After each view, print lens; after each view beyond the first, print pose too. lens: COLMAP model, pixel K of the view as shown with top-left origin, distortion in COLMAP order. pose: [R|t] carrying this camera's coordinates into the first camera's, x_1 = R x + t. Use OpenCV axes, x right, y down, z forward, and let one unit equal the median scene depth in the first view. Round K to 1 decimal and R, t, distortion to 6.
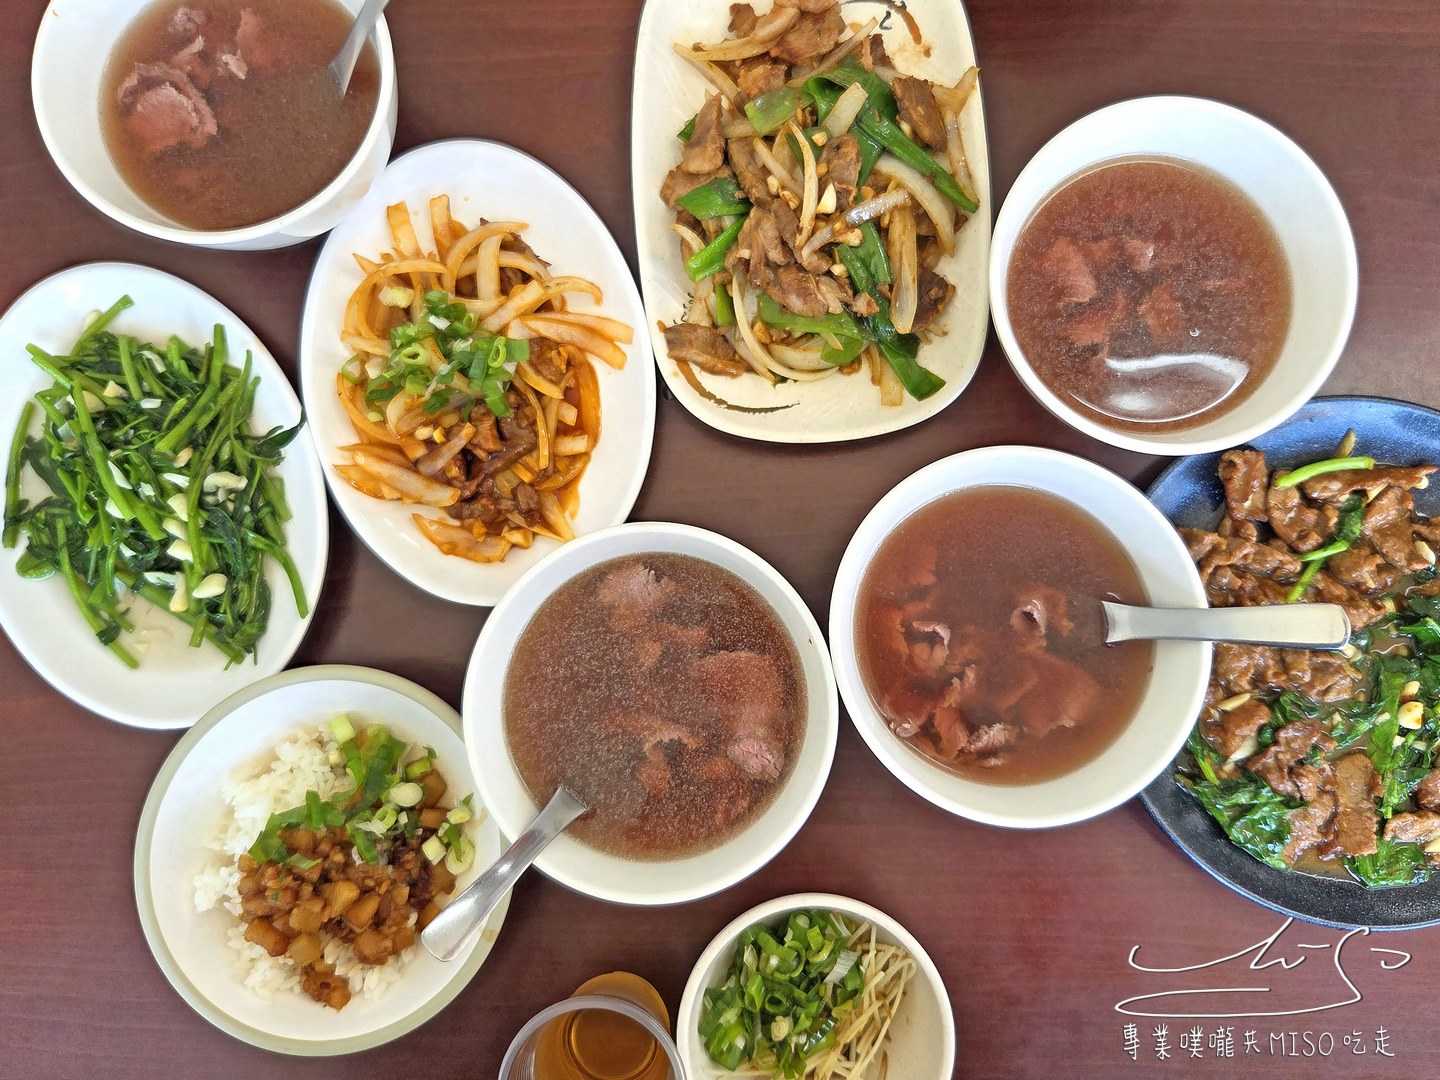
lens RADIAL K [[1100.5, 0, 718.3], [0, 1100.5, 484.0], [0, 0, 1]] dist [0.016299, -0.007419]
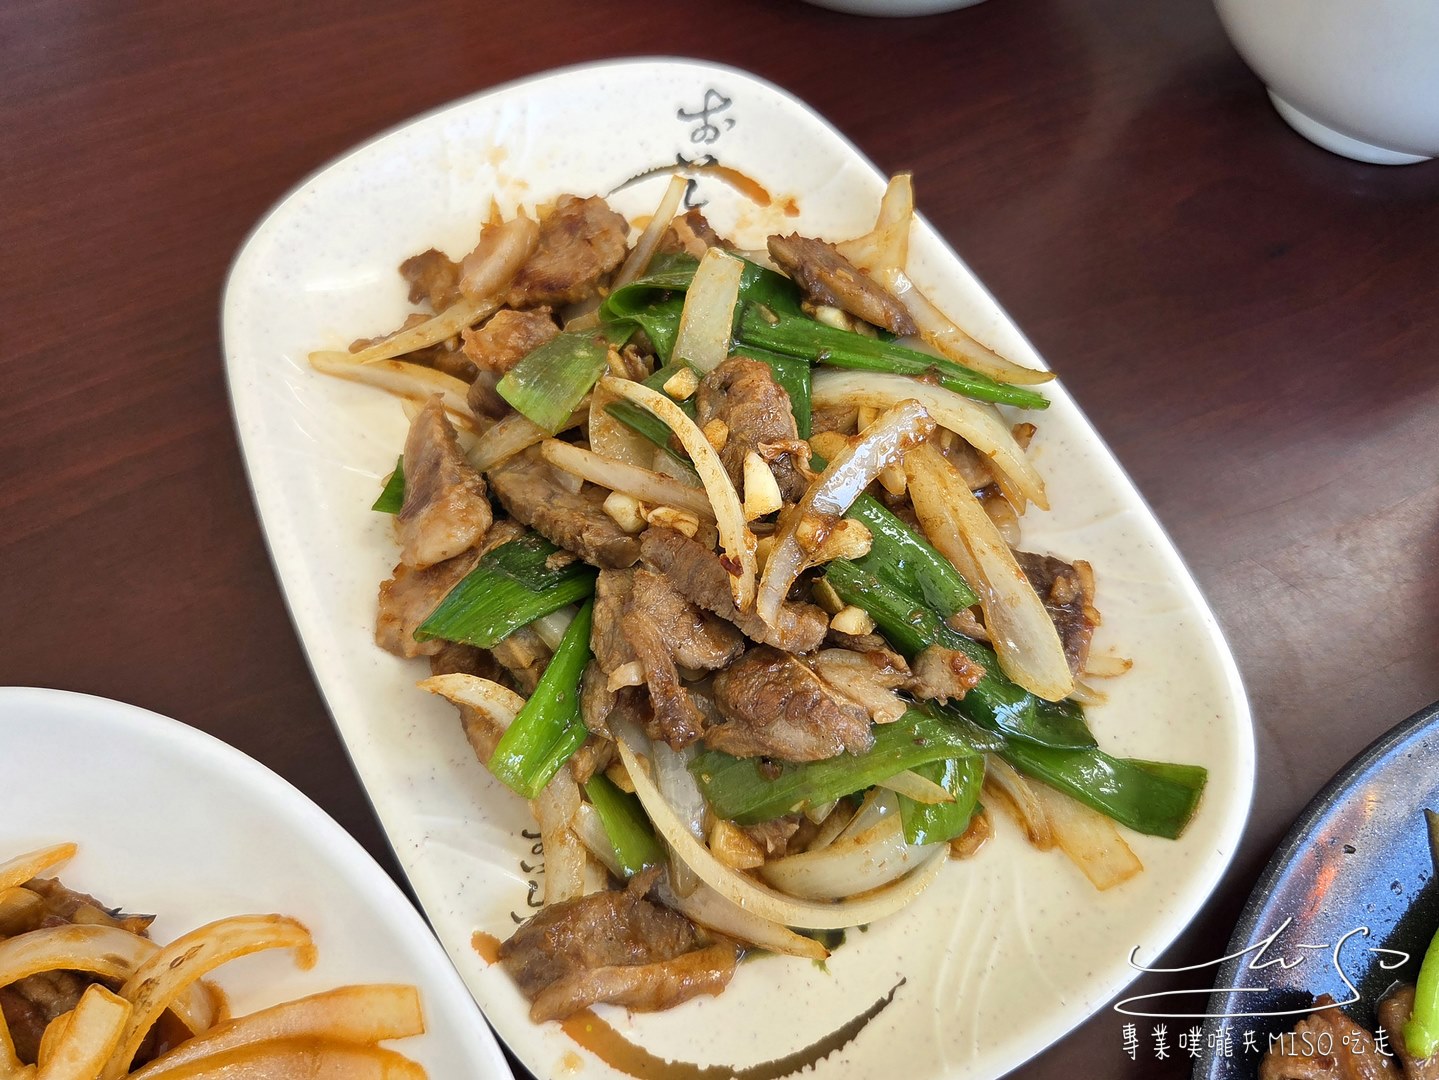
lens RADIAL K [[1099.8, 0, 717.8], [0, 1099.8, 484.0], [0, 0, 1]] dist [0.016299, -0.007419]
pose [[0.899911, -0.340604, 0.272304, -0.031037], [0.424536, 0.826988, -0.368592, -0.105592], [-0.099648, 0.447302, 0.888814, 0.609357]]
